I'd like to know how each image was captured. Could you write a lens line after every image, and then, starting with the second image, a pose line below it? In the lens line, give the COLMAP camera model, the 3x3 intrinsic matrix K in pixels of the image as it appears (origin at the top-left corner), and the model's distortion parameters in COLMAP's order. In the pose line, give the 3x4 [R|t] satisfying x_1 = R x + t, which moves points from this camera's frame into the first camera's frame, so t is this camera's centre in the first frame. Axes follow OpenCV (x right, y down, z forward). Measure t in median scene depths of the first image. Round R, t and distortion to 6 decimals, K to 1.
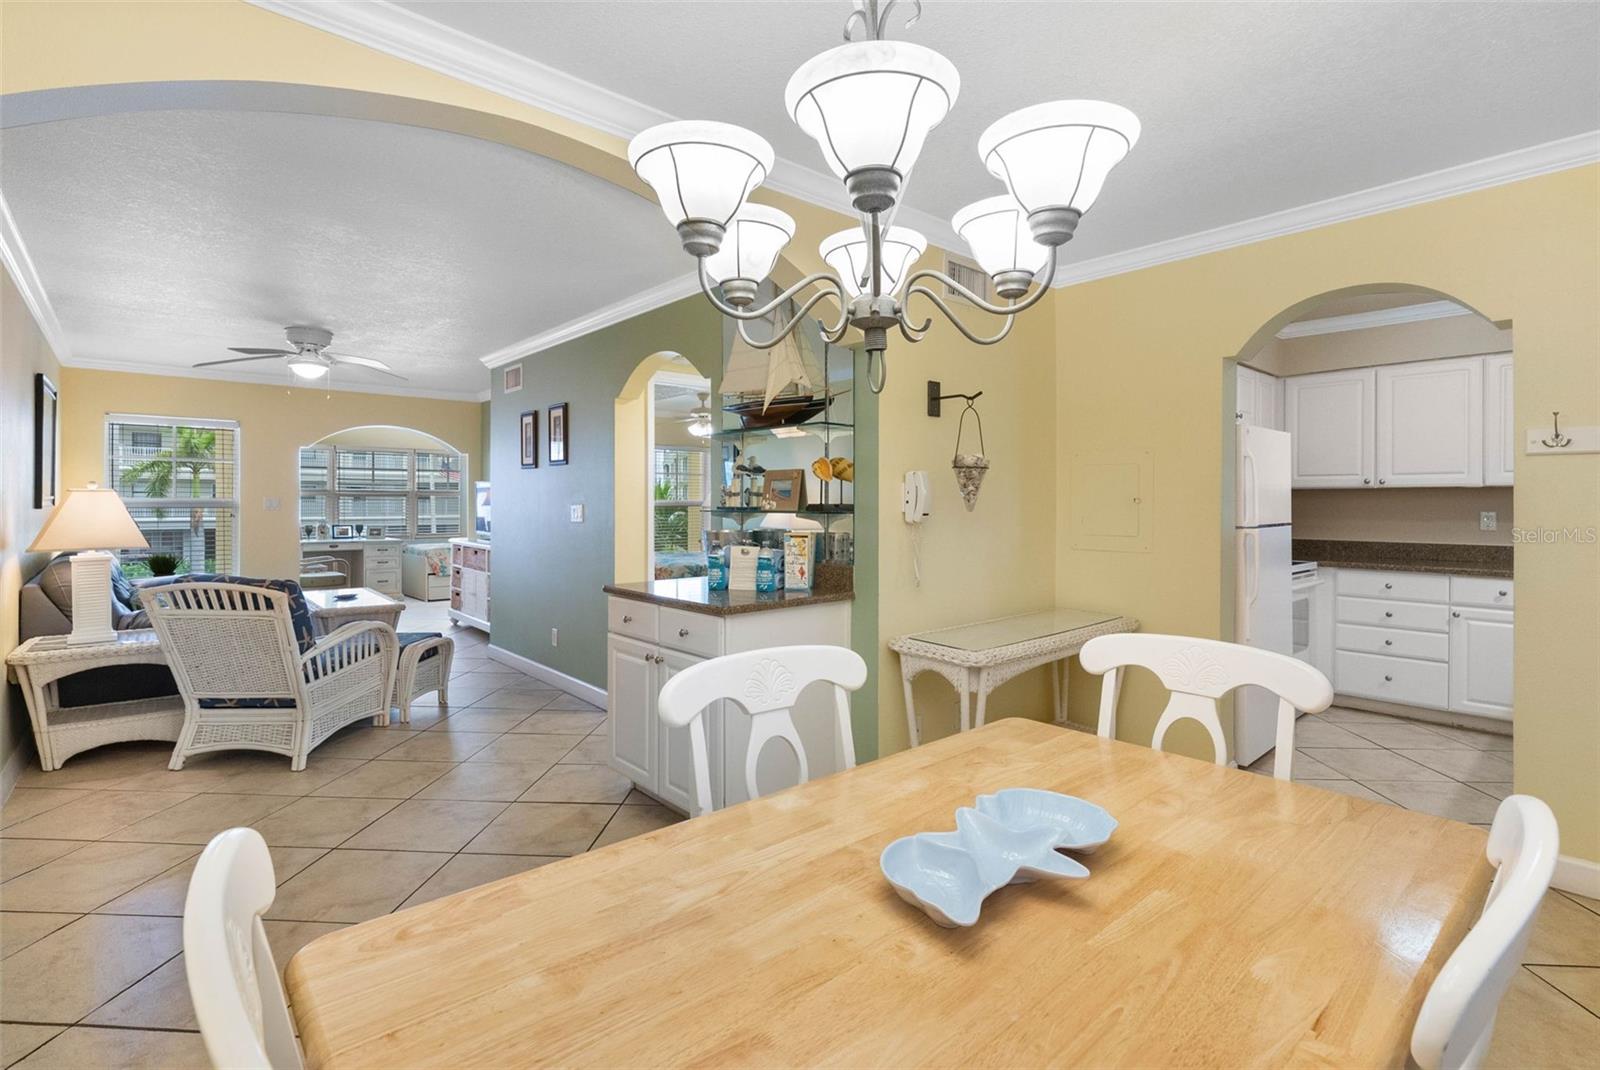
lens RADIAL K [[742.1, 0, 804.7], [0, 742.1, 492.2], [0, 0, 1]] dist [0.002060, 0.000120]
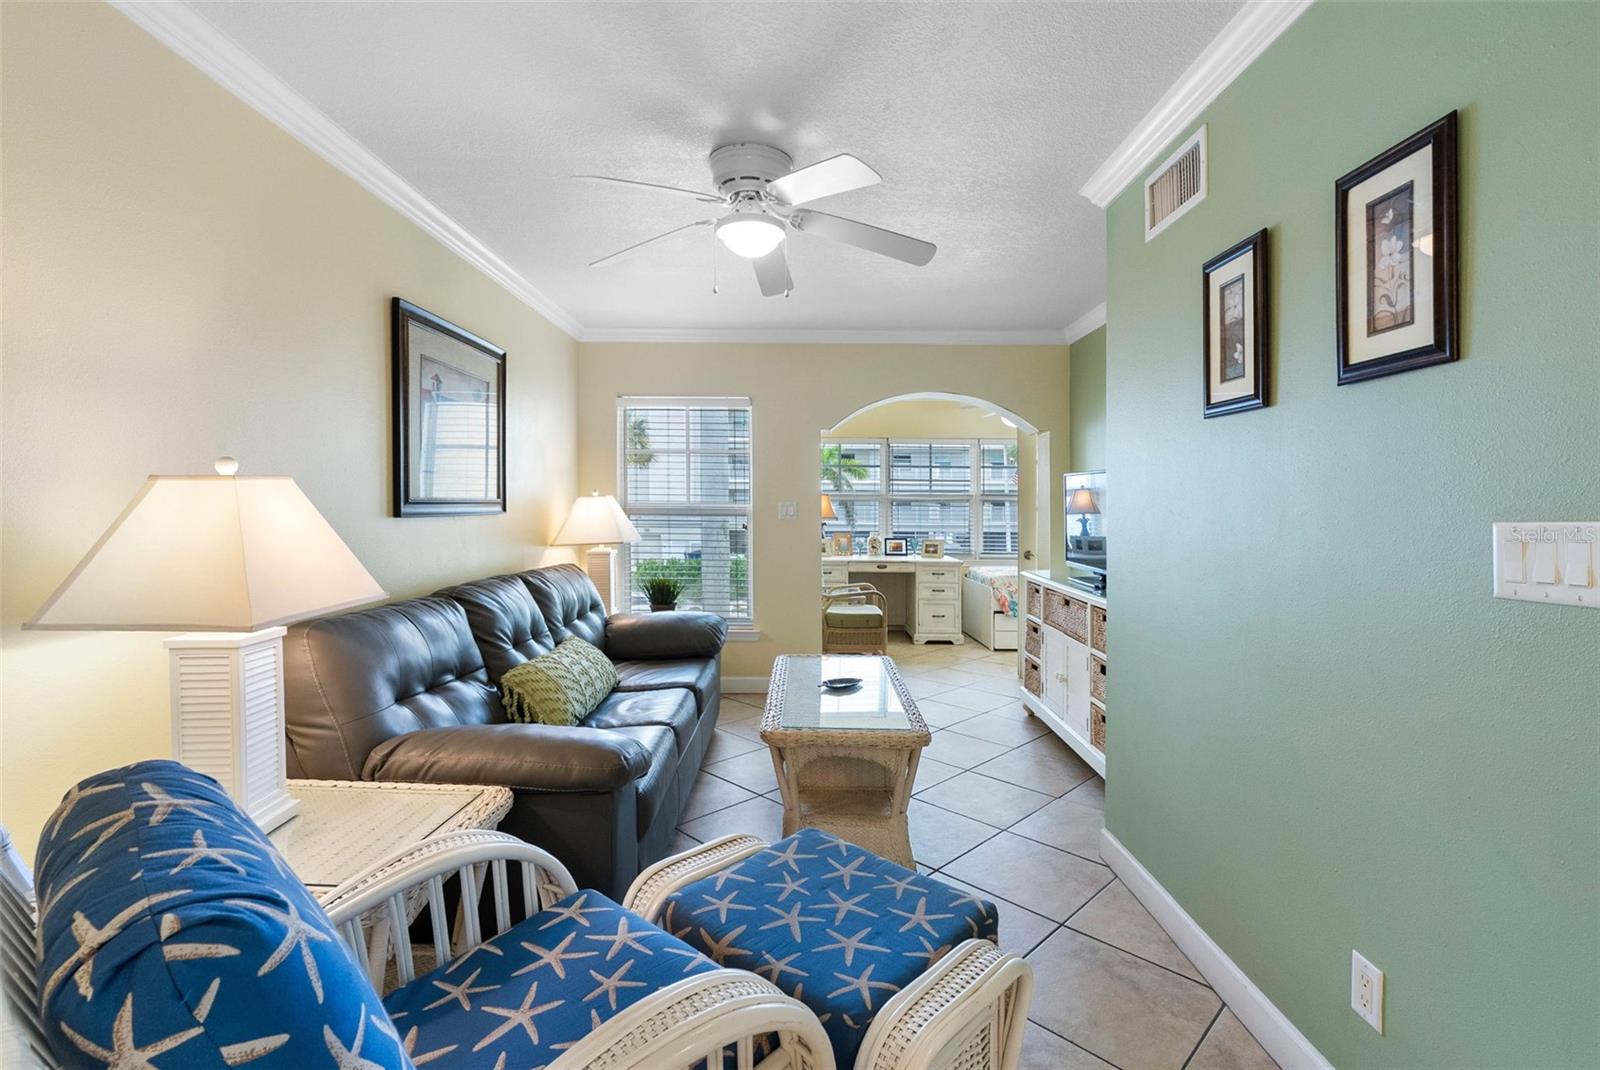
lens RADIAL K [[746.6, 0, 805.1], [0, 746.6, 511.0], [0, 0, 1]] dist [-0.002355, 0.000337]
pose [[0.744149, 0.004928, -0.667996, -0.441328], [0.004332, 0.999916, 0.012202, 0.012857], [0.668000, -0.011974, 0.744065, 0.932066]]
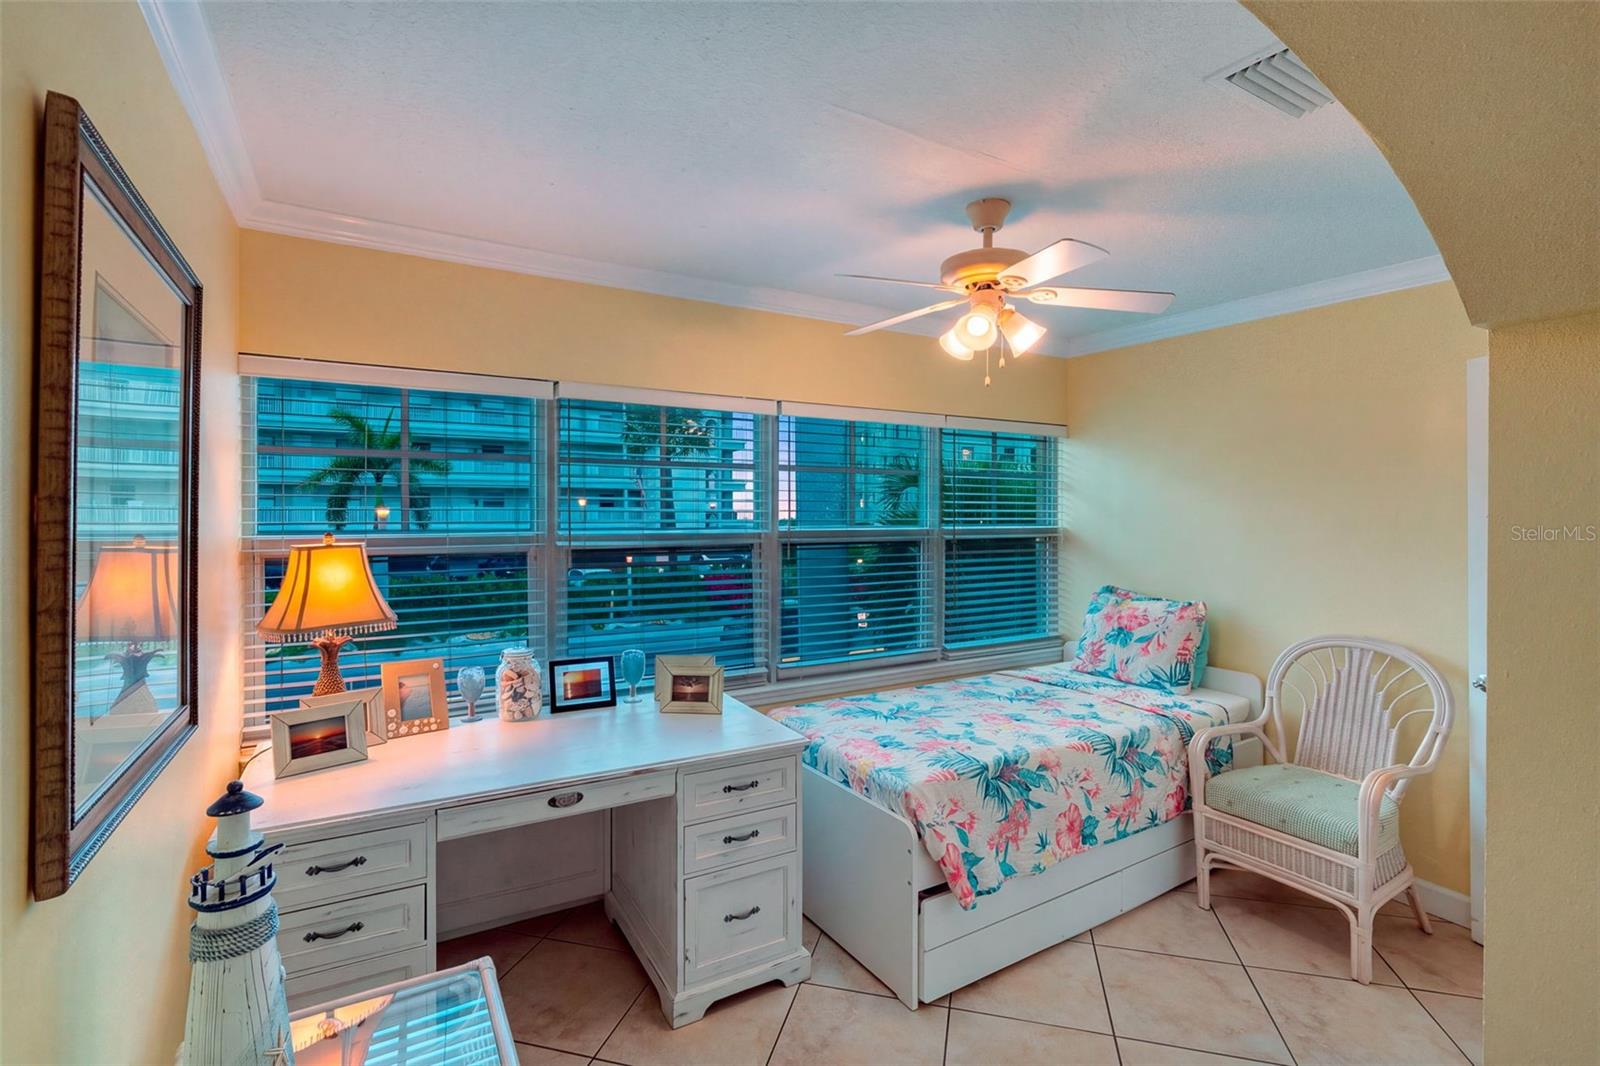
lens RADIAL K [[746.6, 0, 805.1], [0, 746.6, 509.0], [0, 0, 1]] dist [-0.002355, 0.000337]
pose [[0.980971, 0.005018, -0.194088, -1.312813], [-0.002046, 0.999878, 0.015512, -0.045884], [0.194142, -0.014820, 0.980861, 2.006161]]
